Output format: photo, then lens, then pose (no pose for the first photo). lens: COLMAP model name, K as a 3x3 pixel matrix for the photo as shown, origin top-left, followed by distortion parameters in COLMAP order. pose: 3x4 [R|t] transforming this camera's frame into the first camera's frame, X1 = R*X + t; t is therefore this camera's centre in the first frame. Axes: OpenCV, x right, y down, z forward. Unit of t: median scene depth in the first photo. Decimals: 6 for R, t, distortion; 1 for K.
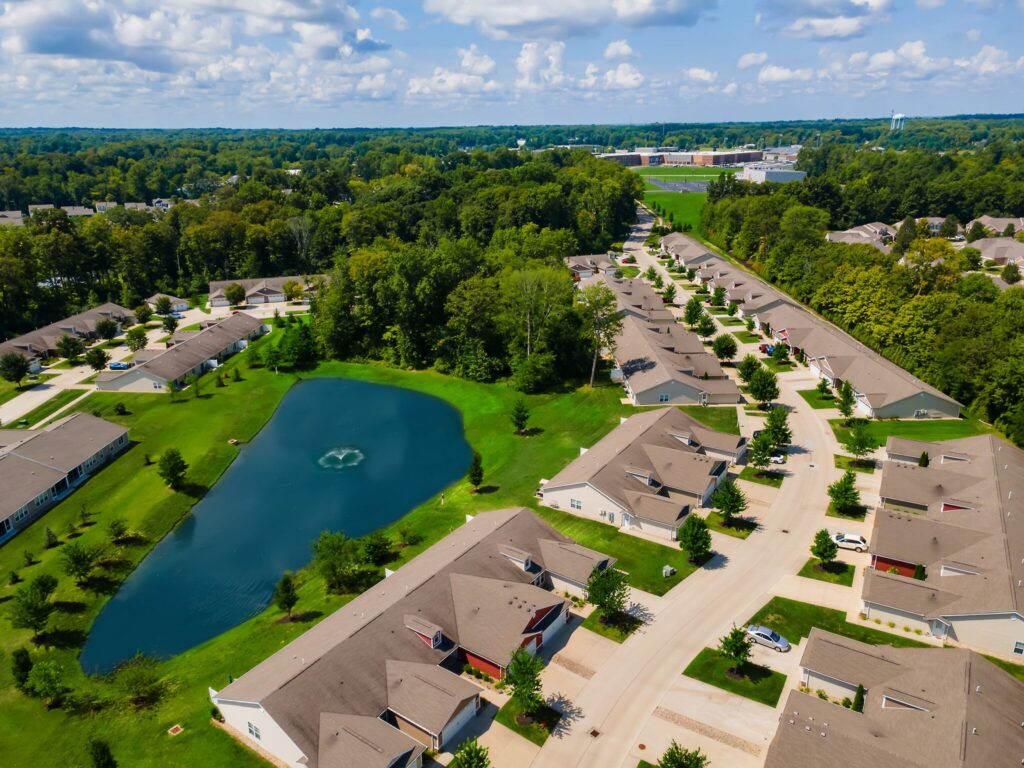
lens RADIAL K [[732.9, 0, 512.0], [0, 732.9, 384.0], [0, 0, 1]] dist [0.028042, 0.006016]
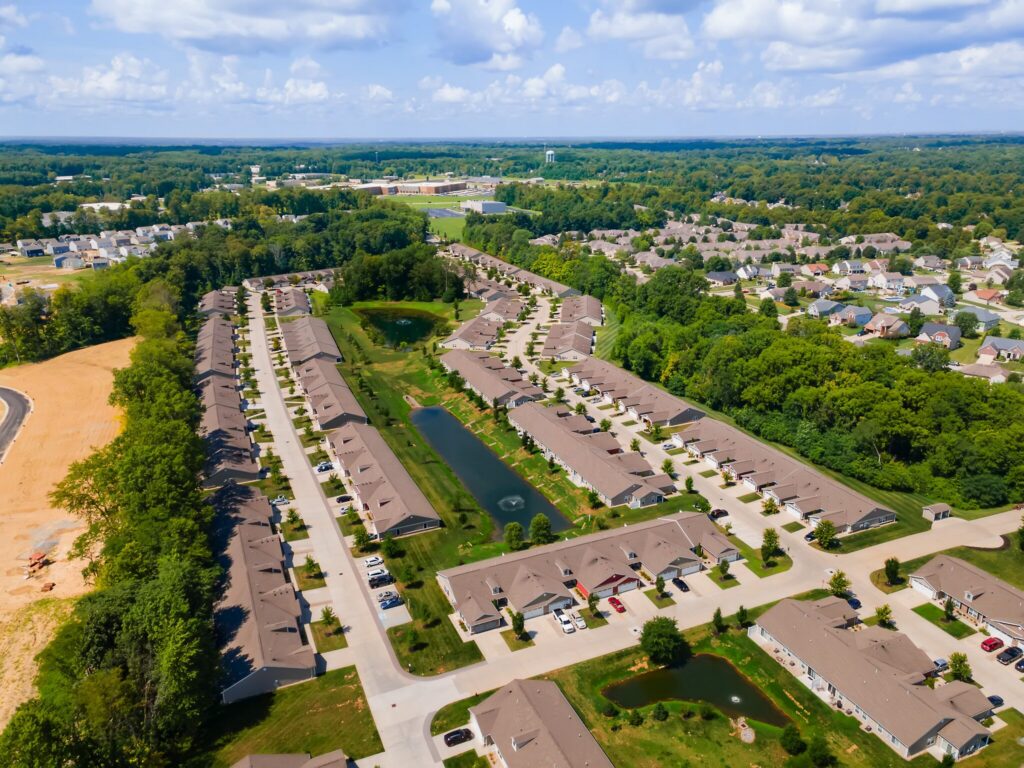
lens RADIAL K [[732.9, 0, 512.0], [0, 732.9, 384.0], [0, 0, 1]] dist [0.028042, 0.006016]
pose [[0.917672, -0.117214, 0.379657, -0.433801], [0.123019, 0.992363, 0.009031, 0.165537], [-0.377817, 0.038418, 0.925083, -0.847994]]
